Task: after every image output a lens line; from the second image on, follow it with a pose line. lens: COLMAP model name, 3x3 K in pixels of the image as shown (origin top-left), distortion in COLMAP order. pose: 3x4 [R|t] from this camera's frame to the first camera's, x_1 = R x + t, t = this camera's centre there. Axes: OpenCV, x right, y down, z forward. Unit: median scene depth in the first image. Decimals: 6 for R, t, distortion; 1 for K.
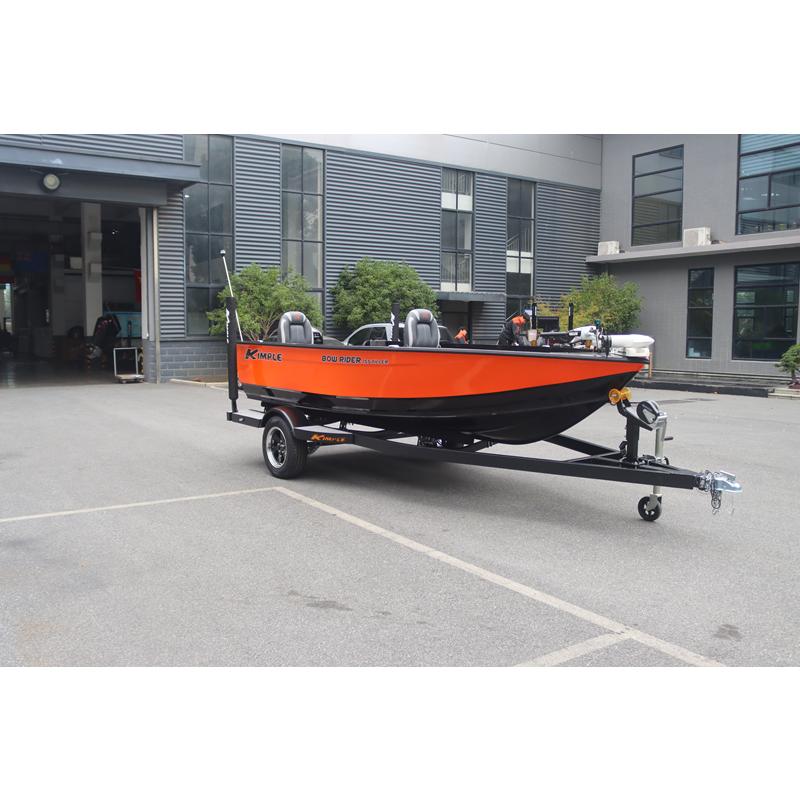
lens RADIAL K [[745.6, 0, 395.3], [0, 745.6, 401.0], [0, 0, 1]] dist [-0.141668, 0.152715]
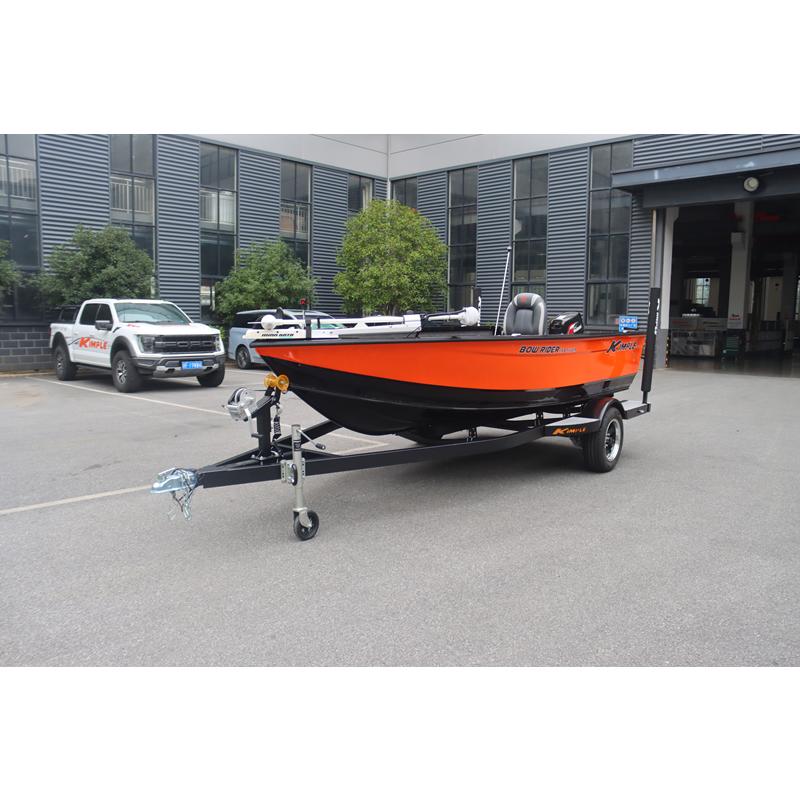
lens RADIAL K [[658.3, 0, 397.6], [0, 658.3, 399.7], [0, 0, 1]] dist [-0.151284, 0.123629]
pose [[0.231297, 0.117827, -0.965722, 0.311808], [-0.100968, 0.990186, 0.096629, -0.022143], [0.967630, 0.075157, 0.240923, 0.264748]]
